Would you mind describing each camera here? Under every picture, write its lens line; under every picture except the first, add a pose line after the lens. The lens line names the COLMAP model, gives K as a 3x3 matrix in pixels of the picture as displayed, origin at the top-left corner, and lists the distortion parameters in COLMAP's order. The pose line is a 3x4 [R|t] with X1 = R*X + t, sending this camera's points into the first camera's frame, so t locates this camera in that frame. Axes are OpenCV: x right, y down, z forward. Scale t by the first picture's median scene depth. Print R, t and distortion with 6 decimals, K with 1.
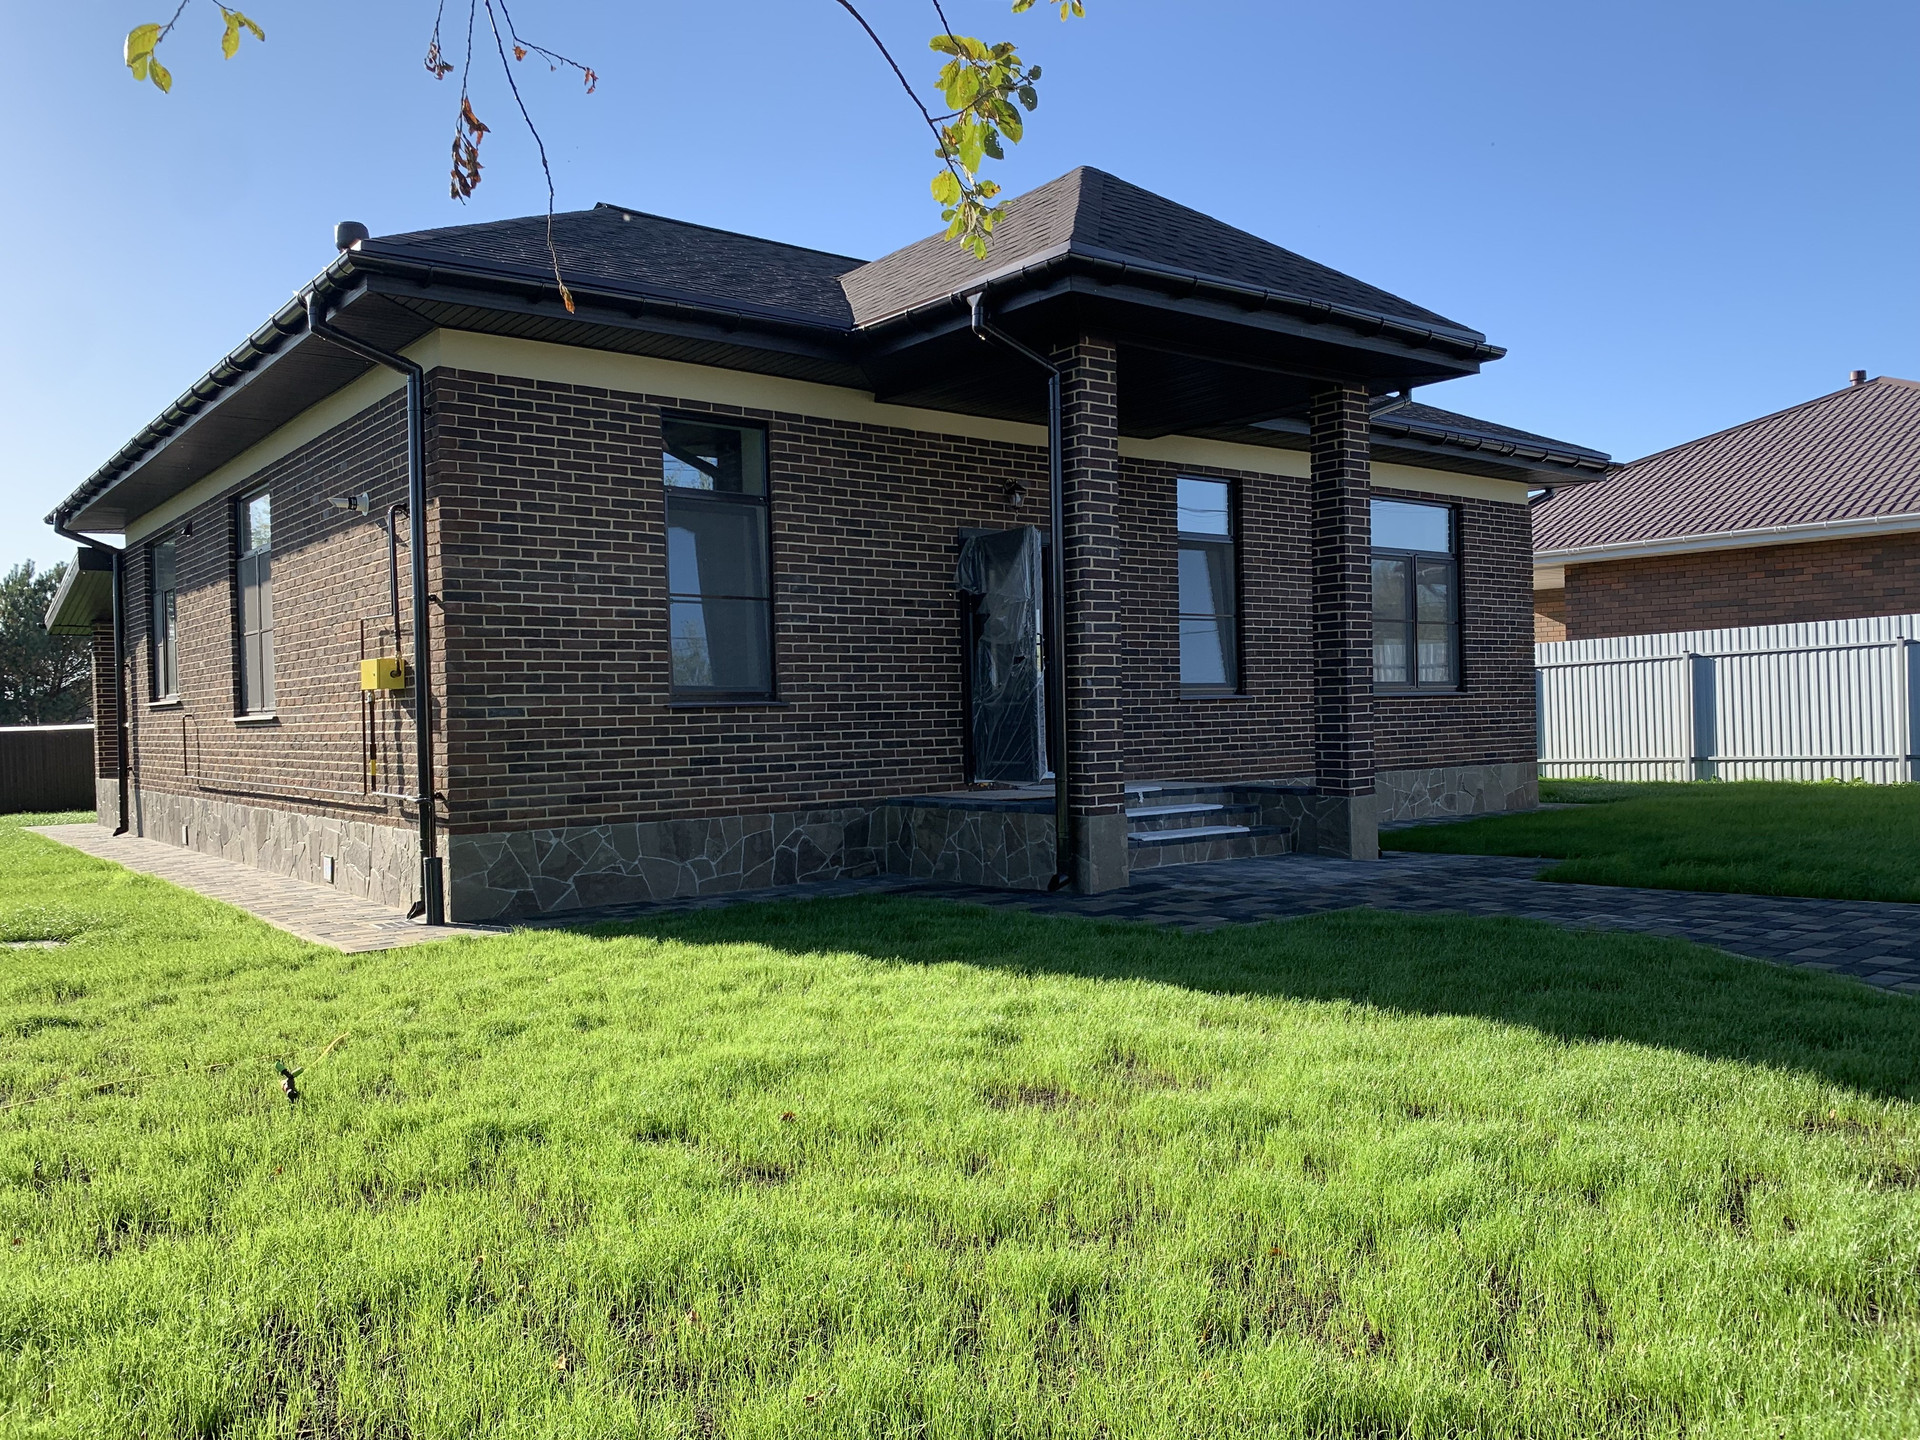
lens RADIAL K [[1495.9, 0, 945.8], [0, 1495.9, 735.2], [0, 0, 1]] dist [0.004471, -0.000341]
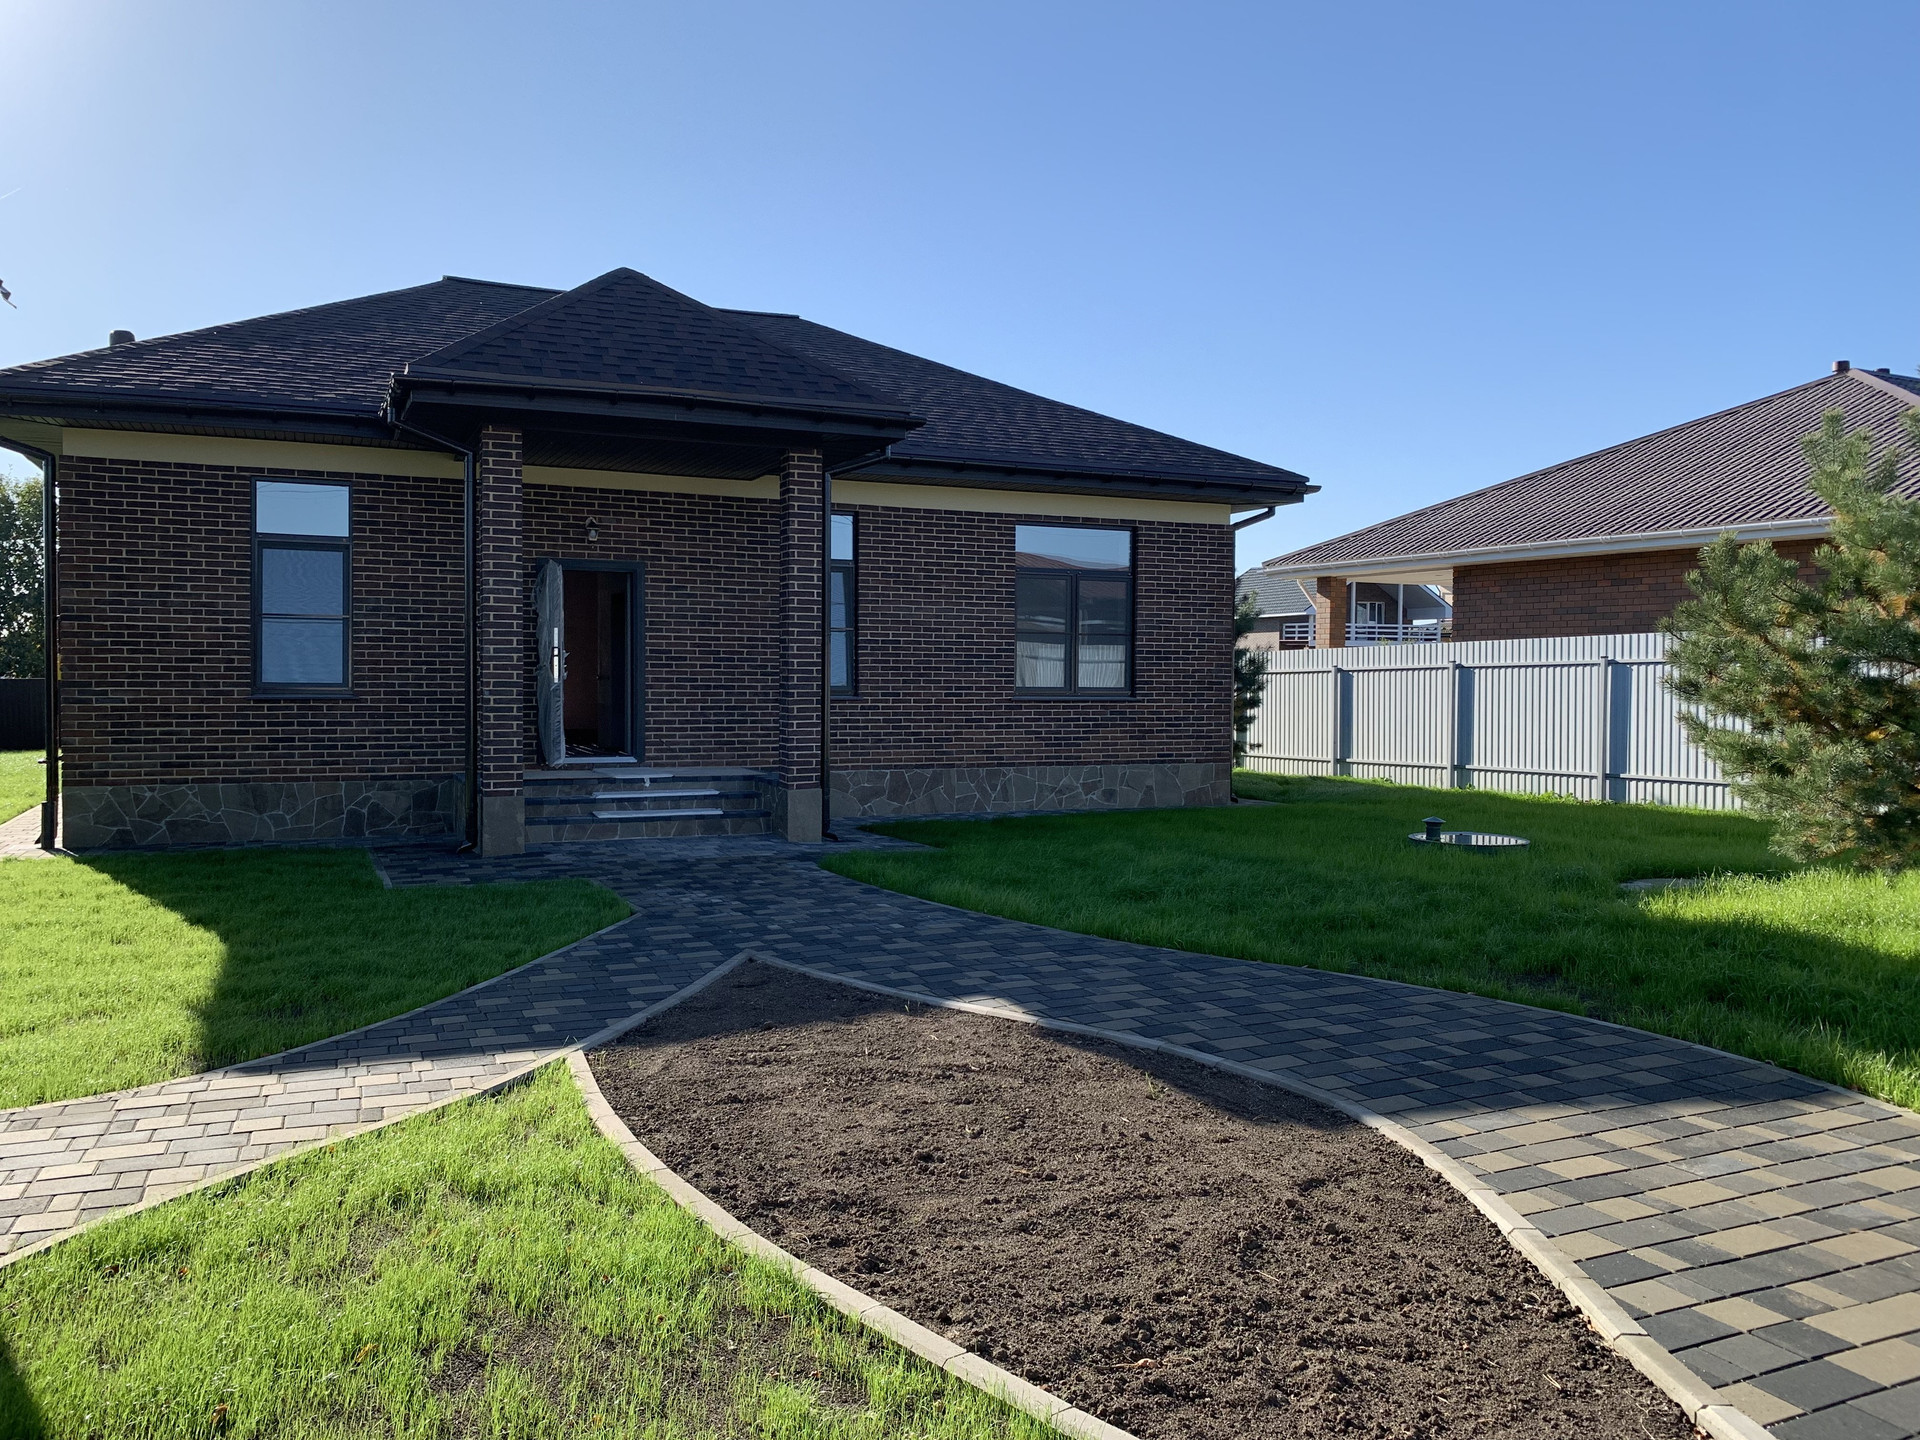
lens RADIAL K [[1495.9, 0, 979.5], [0, 1495.9, 699.2], [0, 0, 1]] dist [0.004471, -0.000341]
pose [[0.964993, 0.036398, -0.259739, 0.738975], [-0.033861, 0.999325, 0.014238, -0.055407], [0.260082, -0.004944, 0.965574, -0.118769]]
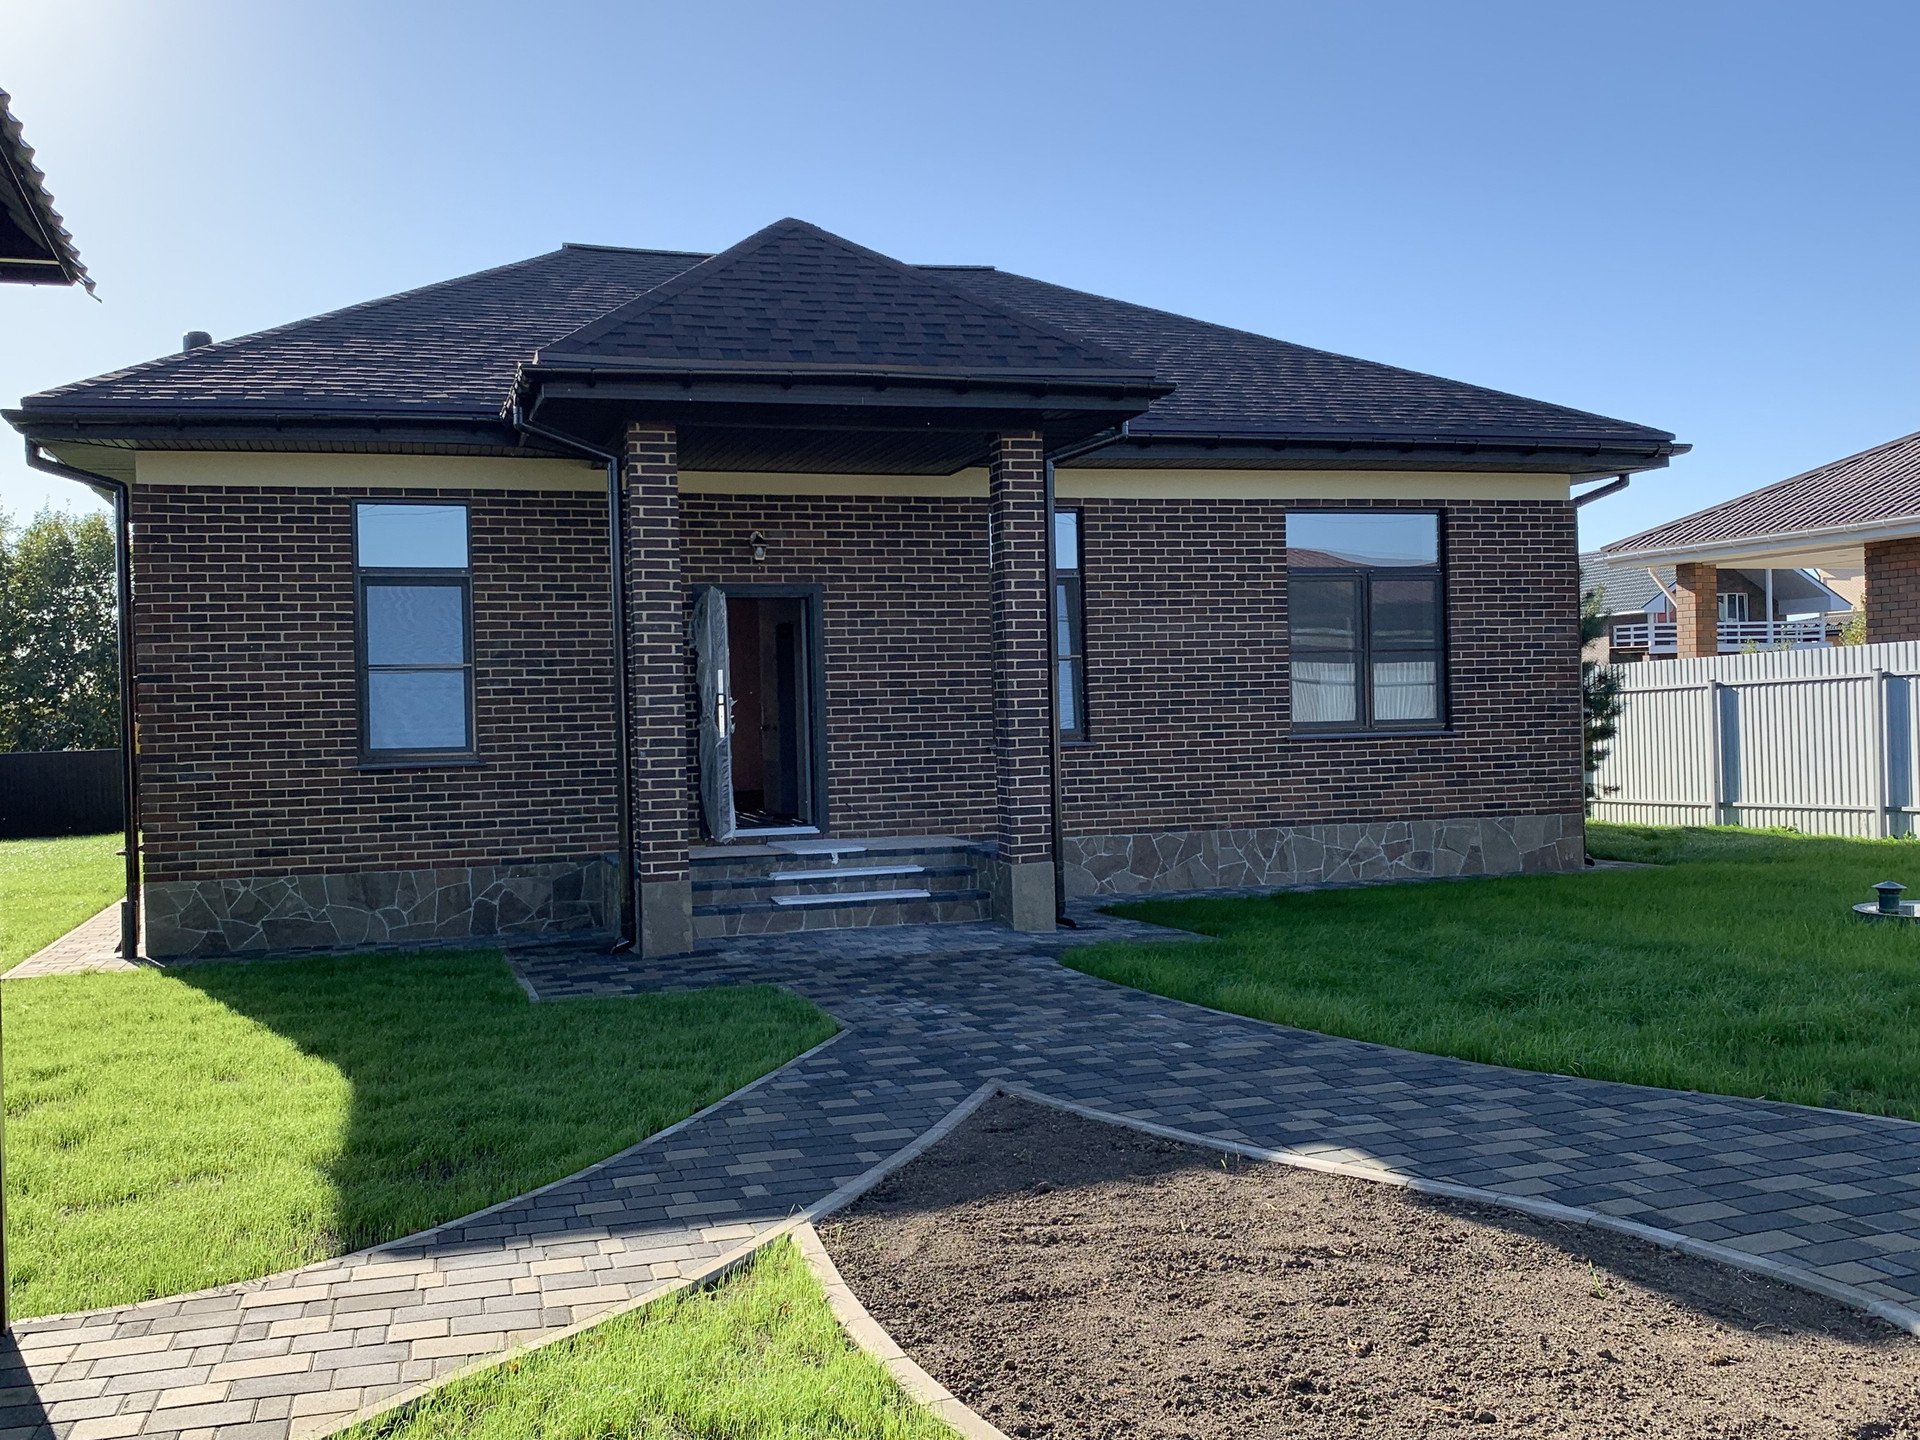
lens RADIAL K [[1876.2, 0, 1005.3], [0, 1876.2, 709.3], [0, 0, 1]] dist [0.010174, 0.000000]
pose [[0.930017, -0.000465, -0.367516, 0.711332], [0.000472, 1.000000, -0.000072, -0.058283], [0.367516, -0.000107, 0.930017, -0.102207]]
